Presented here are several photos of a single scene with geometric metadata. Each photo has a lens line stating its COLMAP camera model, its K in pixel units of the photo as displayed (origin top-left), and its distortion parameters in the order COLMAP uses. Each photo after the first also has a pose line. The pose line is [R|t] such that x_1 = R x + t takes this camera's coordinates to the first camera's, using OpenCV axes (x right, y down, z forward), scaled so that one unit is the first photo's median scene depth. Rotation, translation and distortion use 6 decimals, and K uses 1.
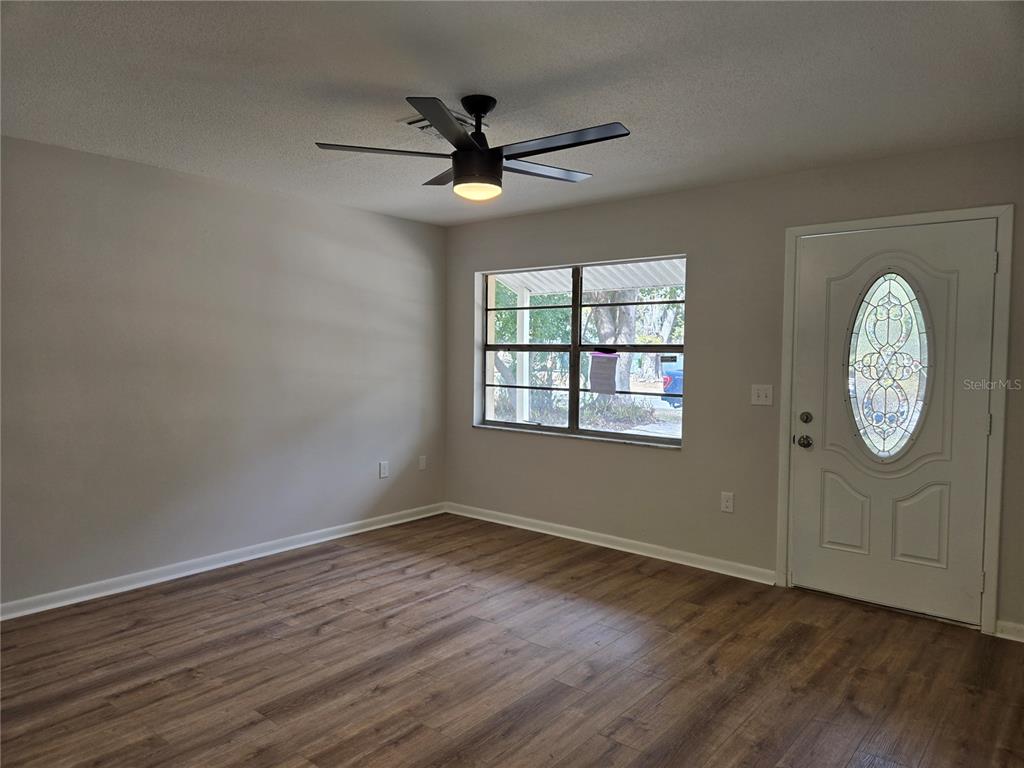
lens RADIAL K [[685.4, 0, 507.6], [0, 685.4, 380.9], [0, 0, 1]] dist [0.072059, -0.056822]
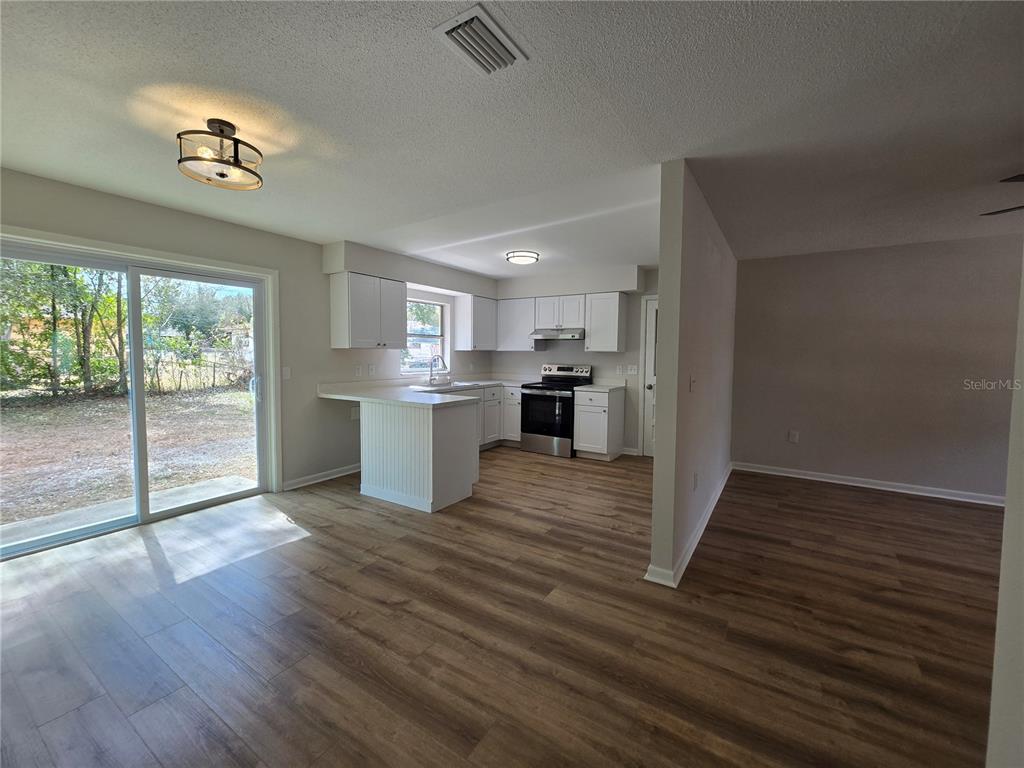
lens RADIAL K [[422.2, 0, 513.5], [0, 422.2, 372.4], [0, 0, 1]] dist [-0.000855, 0.000347]
pose [[0.121790, 0.037818, -0.991835, 0.416617], [-0.053902, 0.998051, 0.031436, 0.023382], [0.991091, 0.049633, 0.123591, -0.084671]]
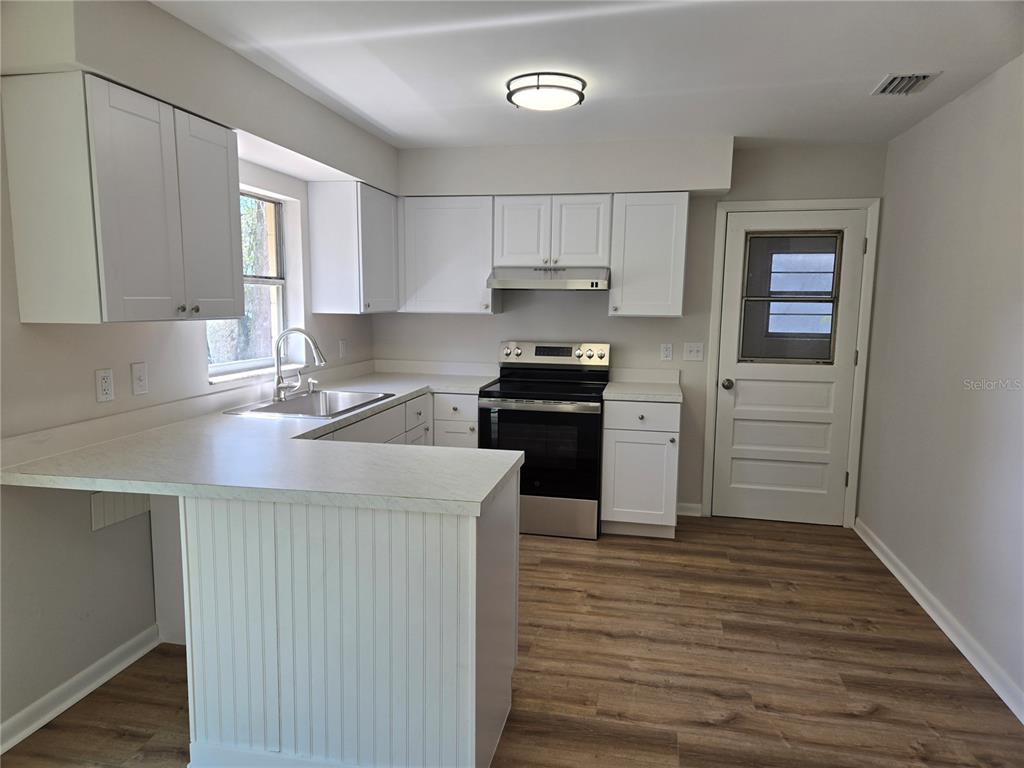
lens RADIAL K [[685.4, 0, 509.7], [0, 685.4, 389.1], [0, 0, 1]] dist [0.072059, -0.056822]
pose [[0.470009, 0.111033, -0.875650, -0.093846], [-0.047333, 0.993800, 0.100609, -0.004127], [0.881392, -0.005840, 0.472350, -0.368884]]
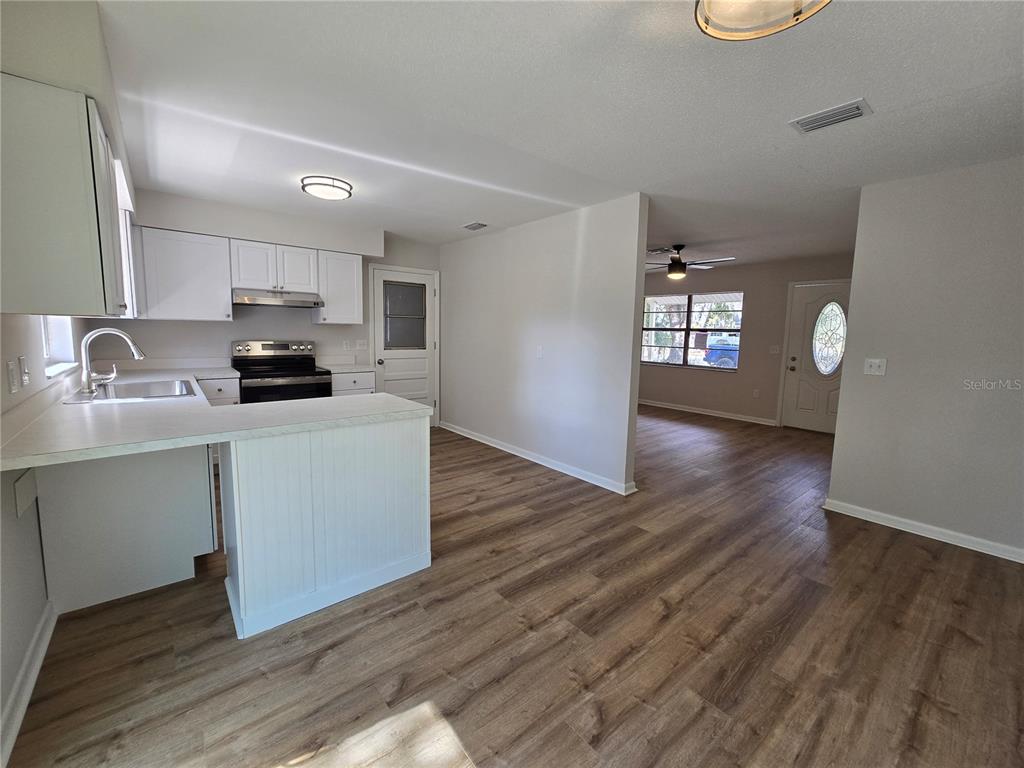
lens RADIAL K [[422.2, 0, 511.5], [0, 422.2, 373.9], [0, 0, 1]] dist [-0.000855, 0.000347]
pose [[0.982884, 0.032069, -0.181411, -0.318315], [-0.021776, 0.998053, 0.058446, 0.043455], [0.182932, -0.053496, 0.981669, -0.746609]]
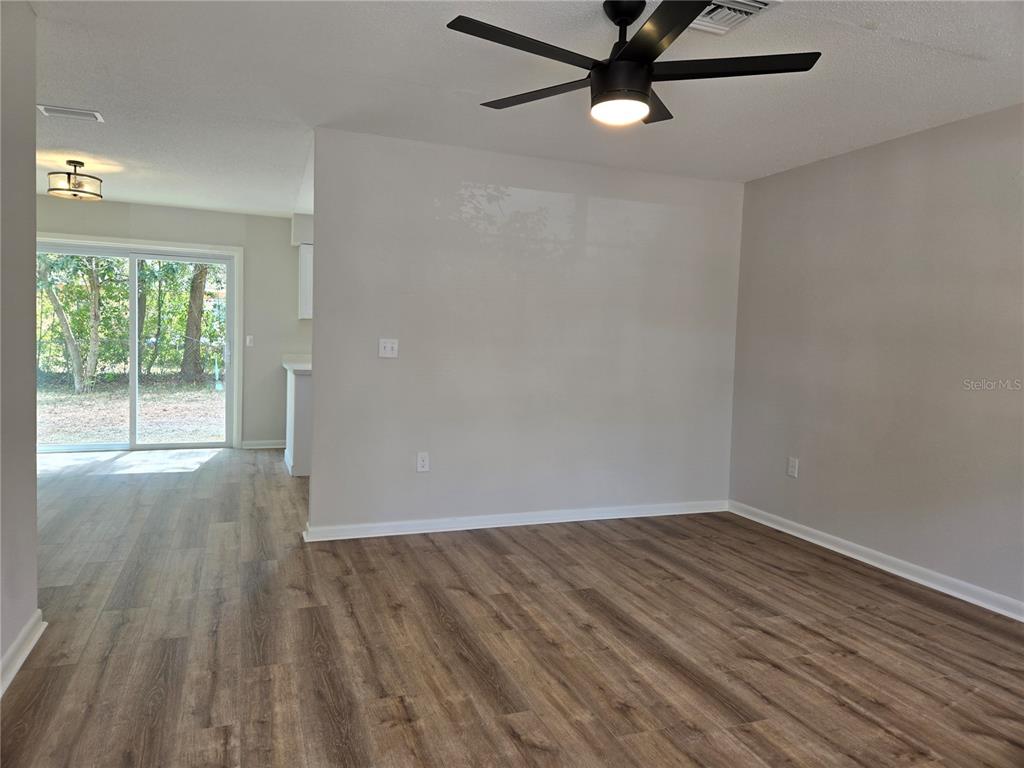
lens RADIAL K [[685.4, 0, 506.0], [0, 685.4, 373.1], [0, 0, 1]] dist [0.072059, -0.056822]
pose [[-0.485044, 0.021720, -0.874220, 0.620302], [-0.074903, 0.994986, 0.066279, -0.002770], [0.871276, 0.097630, -0.480985, 1.066101]]
